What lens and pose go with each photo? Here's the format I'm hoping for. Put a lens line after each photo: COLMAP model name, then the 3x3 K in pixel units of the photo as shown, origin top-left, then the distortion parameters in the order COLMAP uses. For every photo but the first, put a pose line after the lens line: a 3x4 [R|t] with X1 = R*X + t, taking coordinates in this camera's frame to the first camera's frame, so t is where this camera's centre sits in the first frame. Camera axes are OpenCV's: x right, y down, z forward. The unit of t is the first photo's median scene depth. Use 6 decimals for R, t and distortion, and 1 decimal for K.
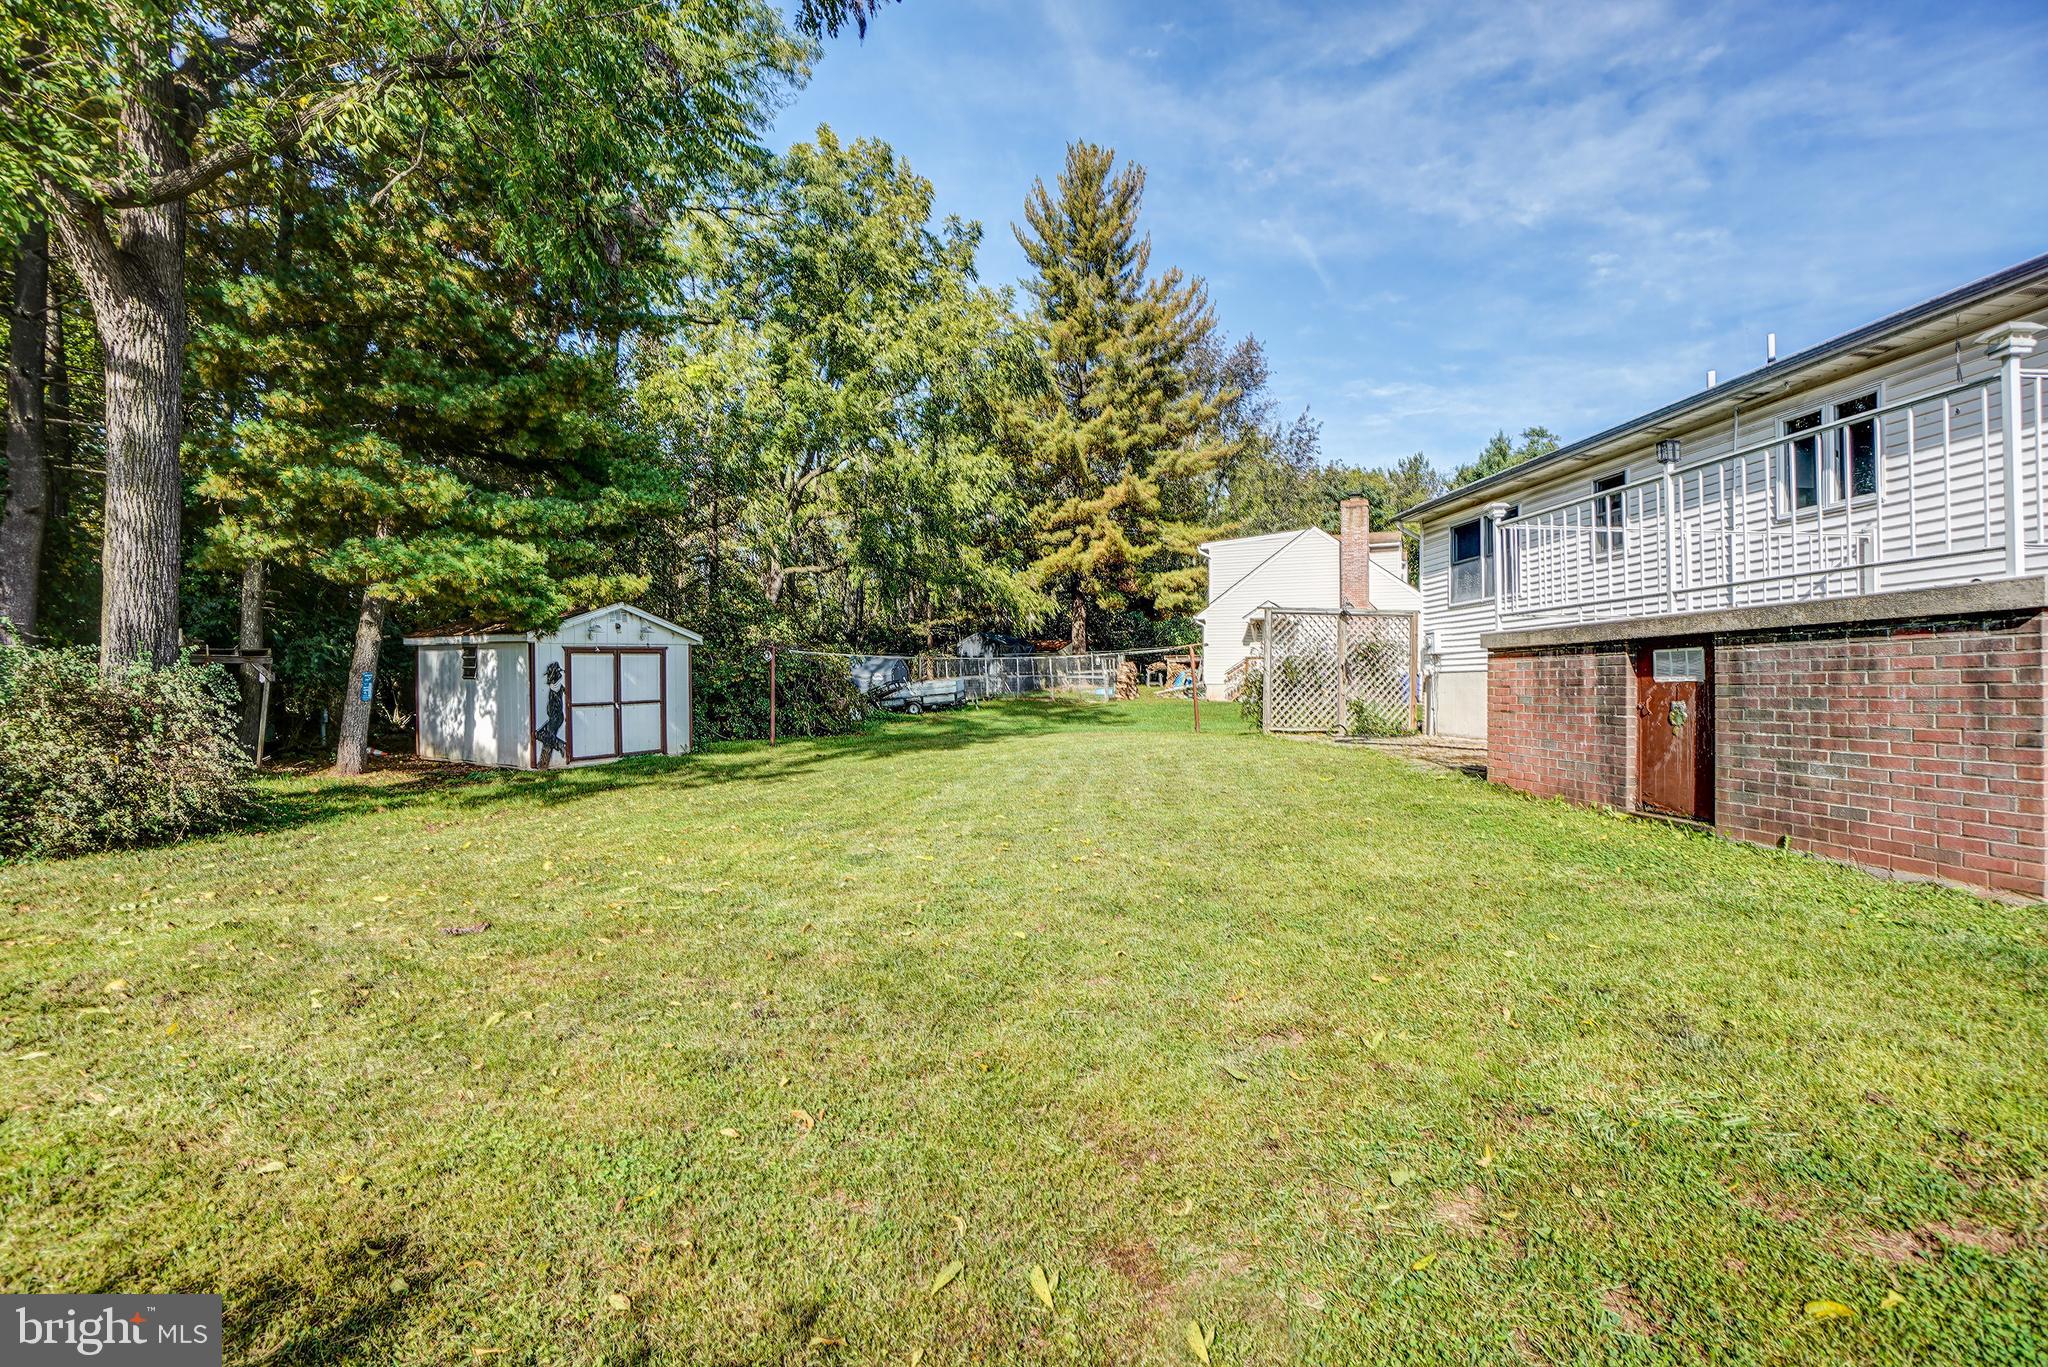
lens RADIAL K [[903.8, 0, 1024.1], [0, 903.8, 685.3], [0, 0, 1]] dist [-0.058363, 0.019381]
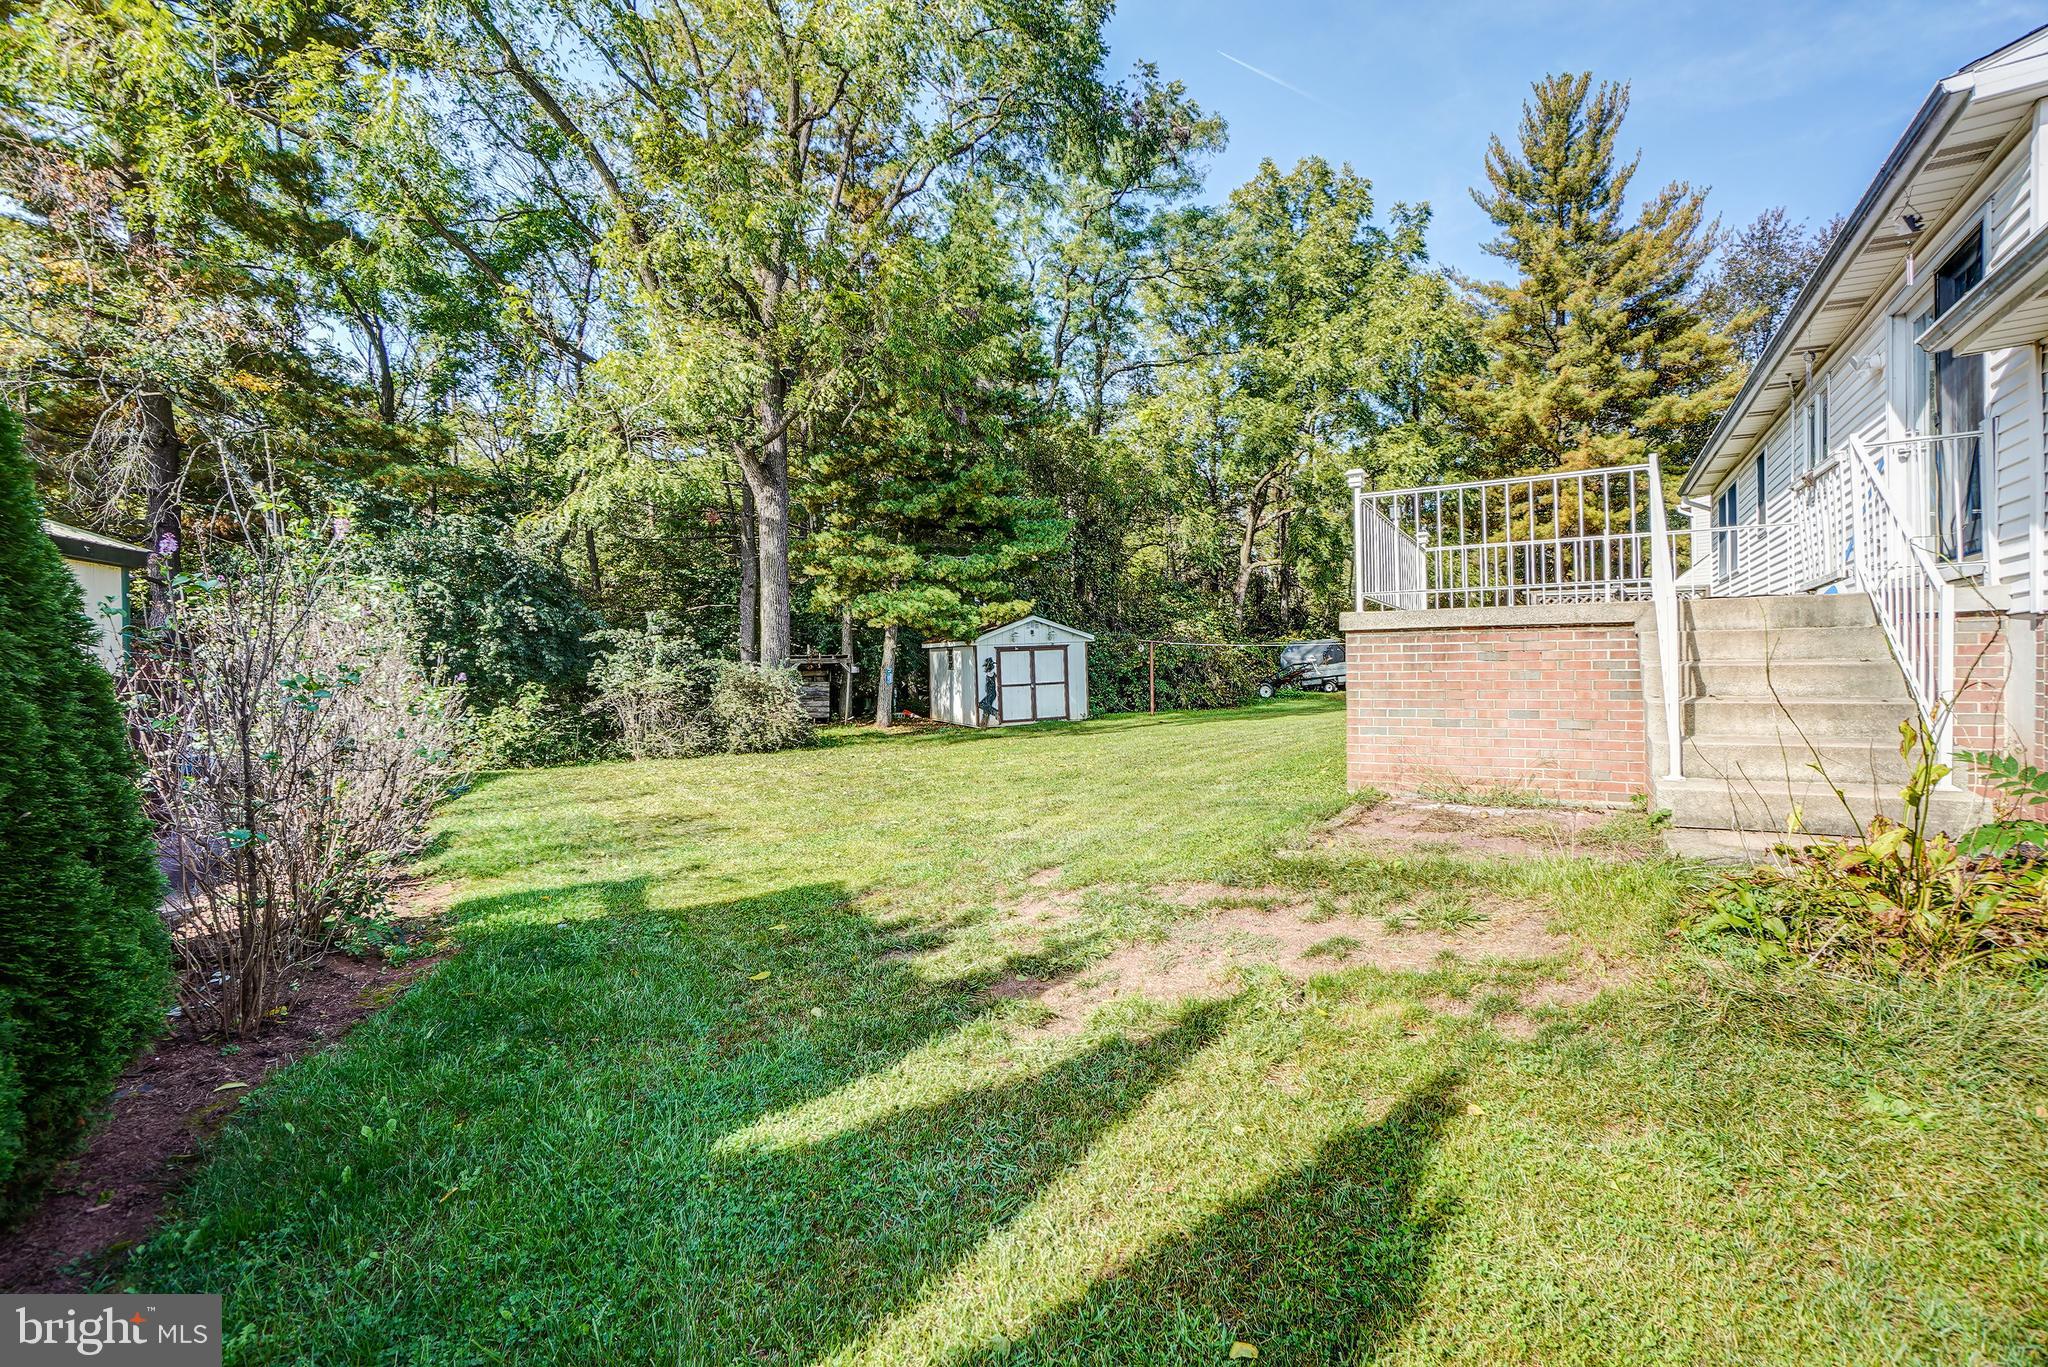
lens RADIAL K [[903.8, 0, 1027.7], [0, 903.8, 695.4], [0, 0, 1]] dist [-0.058363, 0.019381]
pose [[0.812954, 0.001640, -0.582326, 0.424798], [0.018224, 0.999435, 0.028256, -0.004012], [0.582043, -0.033583, 0.812464, -0.225833]]
